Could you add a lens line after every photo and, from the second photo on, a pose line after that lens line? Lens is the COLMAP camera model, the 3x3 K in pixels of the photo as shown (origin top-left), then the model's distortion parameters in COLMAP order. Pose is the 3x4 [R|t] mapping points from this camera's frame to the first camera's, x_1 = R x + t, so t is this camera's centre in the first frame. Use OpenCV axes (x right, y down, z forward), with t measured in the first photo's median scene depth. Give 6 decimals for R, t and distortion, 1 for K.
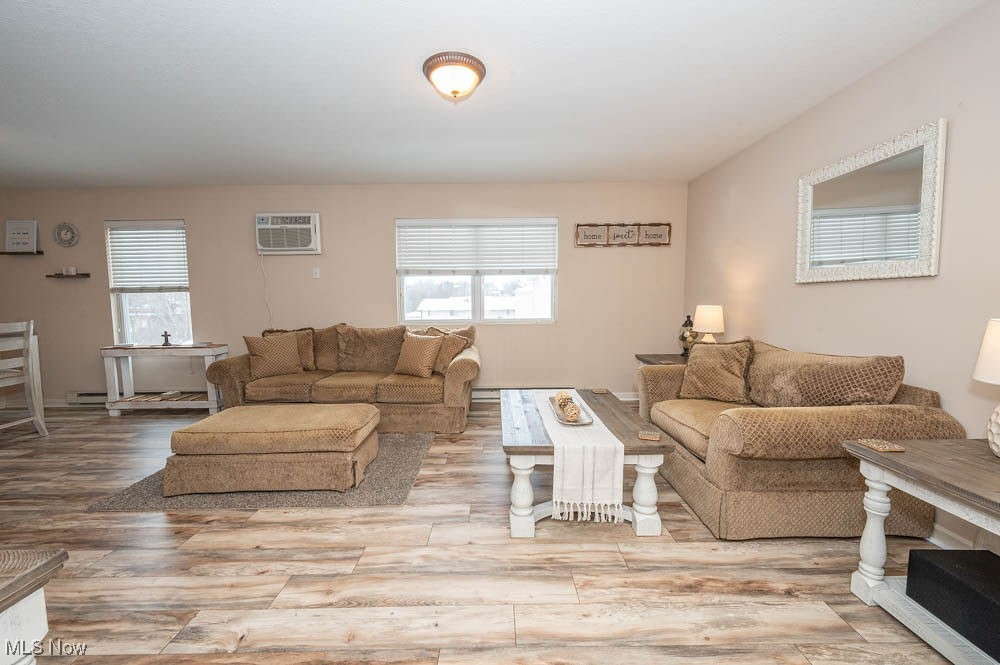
lens RADIAL K [[409.3, 0, 482.9], [0, 409.3, 331.9], [0, 0, 1]] dist [-0.001595, -0.000056]
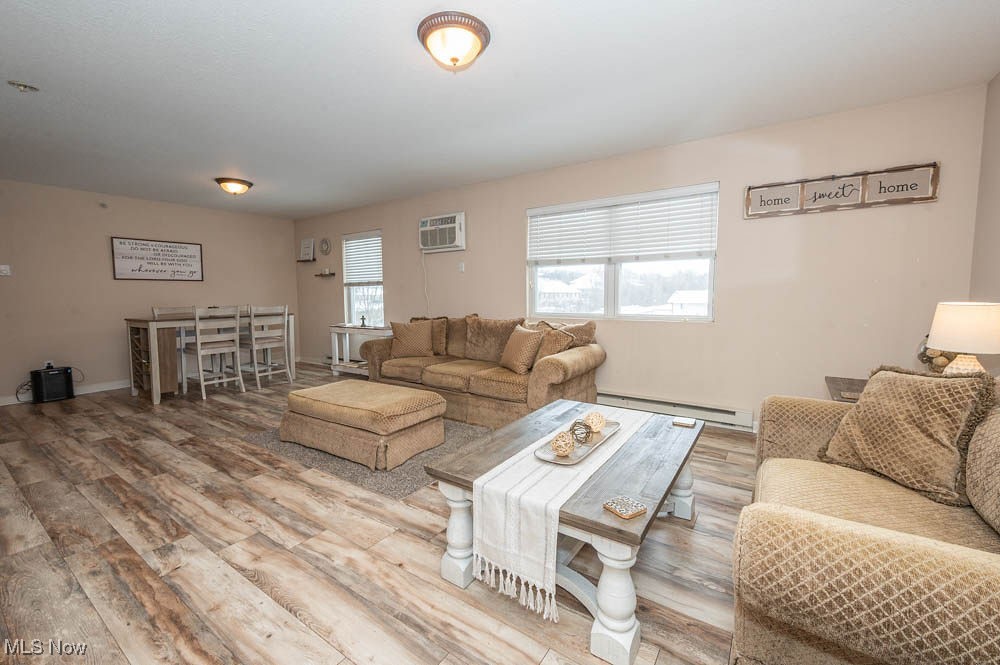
lens RADIAL K [[395.6, 0, 486.5], [0, 395.6, 322.0], [0, 0, 1]] dist [0.000932, 0.000074]
pose [[0.825953, 0.043616, -0.562049, 0.259678], [-0.045447, 0.998909, 0.010730, -0.012330], [0.561904, 0.016681, 0.827034, 0.172012]]
